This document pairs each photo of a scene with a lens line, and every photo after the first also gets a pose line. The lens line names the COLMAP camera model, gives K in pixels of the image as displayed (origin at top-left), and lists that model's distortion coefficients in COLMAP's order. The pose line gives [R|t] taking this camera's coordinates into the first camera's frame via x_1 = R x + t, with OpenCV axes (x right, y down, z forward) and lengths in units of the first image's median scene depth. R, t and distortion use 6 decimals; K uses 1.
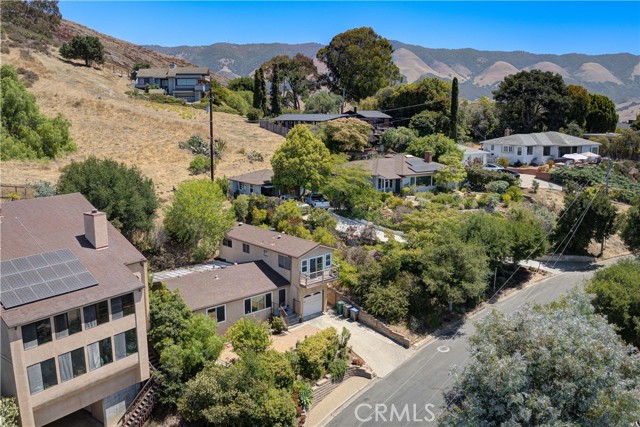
lens RADIAL K [[535.6, 0, 322.7], [0, 535.6, 213.1], [0, 0, 1]] dist [-0.095339, -0.025912]
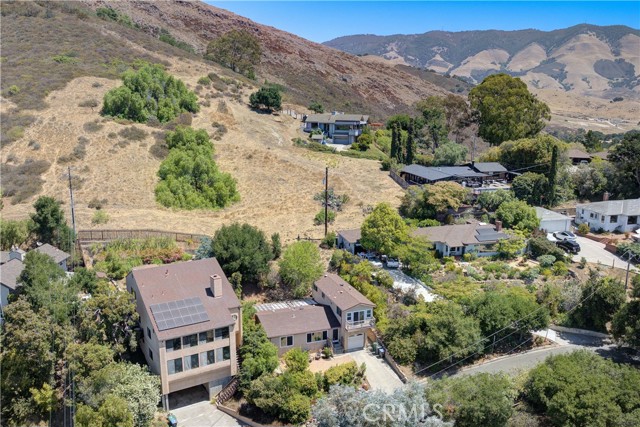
lens RADIAL K [[535.6, 0, 317.0], [0, 535.6, 215.8], [0, 0, 1]] dist [-0.095339, -0.025912]
pose [[0.921591, 0.079770, -0.379878, 0.419043], [-0.067663, 0.996686, 0.045142, -0.238269], [0.382221, -0.015899, 0.923934, -0.399207]]
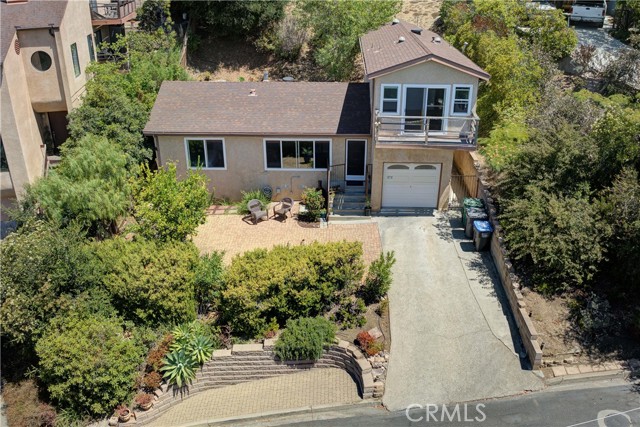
lens RADIAL K [[535.6, 0, 322.6], [0, 535.6, 215.6], [0, 0, 1]] dist [-0.095339, -0.025912]
pose [[0.706099, 0.304922, -0.639099, 0.239192], [-0.124368, 0.941910, 0.311990, 0.057283], [0.697106, -0.140812, 0.703004, 0.617910]]
